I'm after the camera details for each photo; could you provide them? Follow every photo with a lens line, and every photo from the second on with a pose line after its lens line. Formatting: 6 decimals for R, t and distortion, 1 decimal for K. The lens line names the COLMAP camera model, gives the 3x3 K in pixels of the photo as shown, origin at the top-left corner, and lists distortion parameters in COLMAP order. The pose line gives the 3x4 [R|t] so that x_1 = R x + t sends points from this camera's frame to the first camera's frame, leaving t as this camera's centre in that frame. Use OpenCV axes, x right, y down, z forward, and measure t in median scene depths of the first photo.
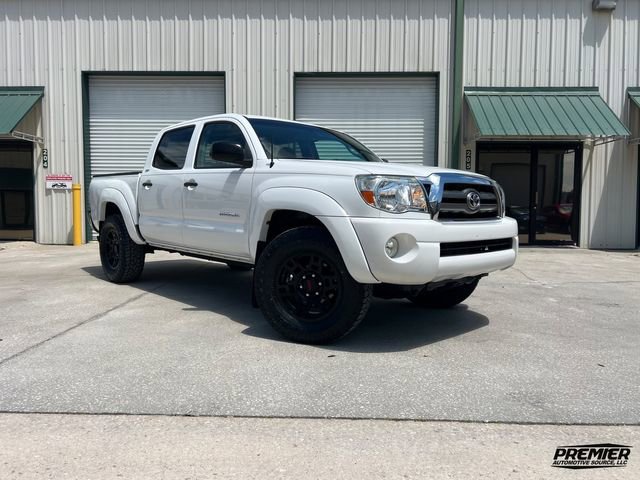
lens RADIAL K [[481.8, 0, 317.4], [0, 481.8, 240.9], [0, 0, 1]] dist [0.044721, -0.047993]
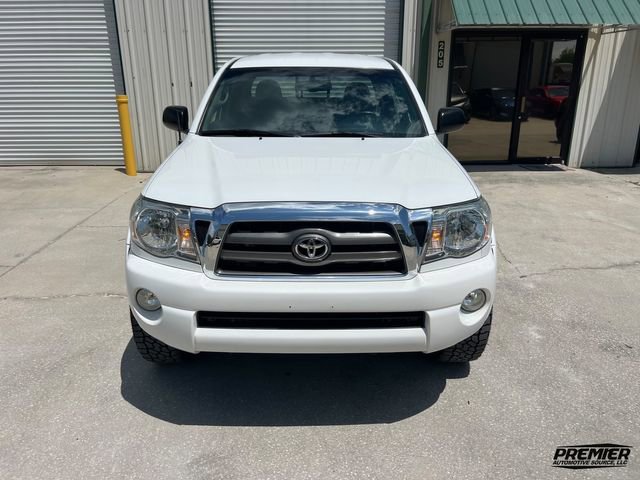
lens RADIAL K [[481.8, 0, 318.6], [0, 481.8, 240.4], [0, 0, 1]] dist [0.044721, -0.047993]
pose [[0.998714, -0.025561, 0.043779, 0.076372], [0.013485, 0.966413, 0.256640, -0.083132], [-0.048868, -0.255720, 0.965515, 0.189914]]
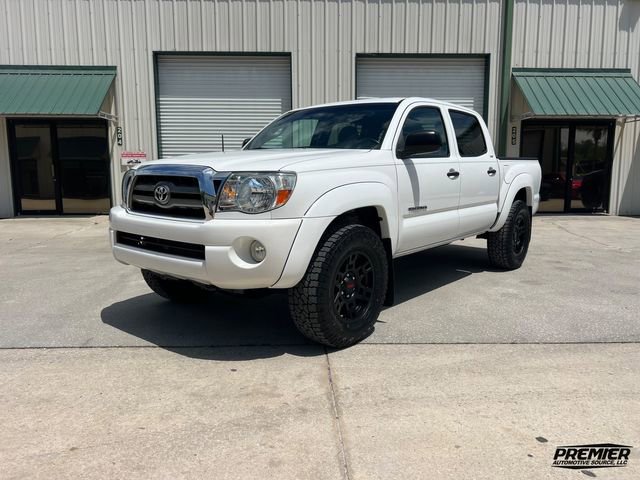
lens RADIAL K [[481.8, 0, 321.1], [0, 481.8, 244.0], [0, 0, 1]] dist [0.044721, -0.047993]
pose [[0.998261, -0.016445, 0.056614, -0.192690], [0.011966, 0.996838, 0.078553, -0.014716], [-0.057727, -0.077739, 0.995301, -0.089591]]
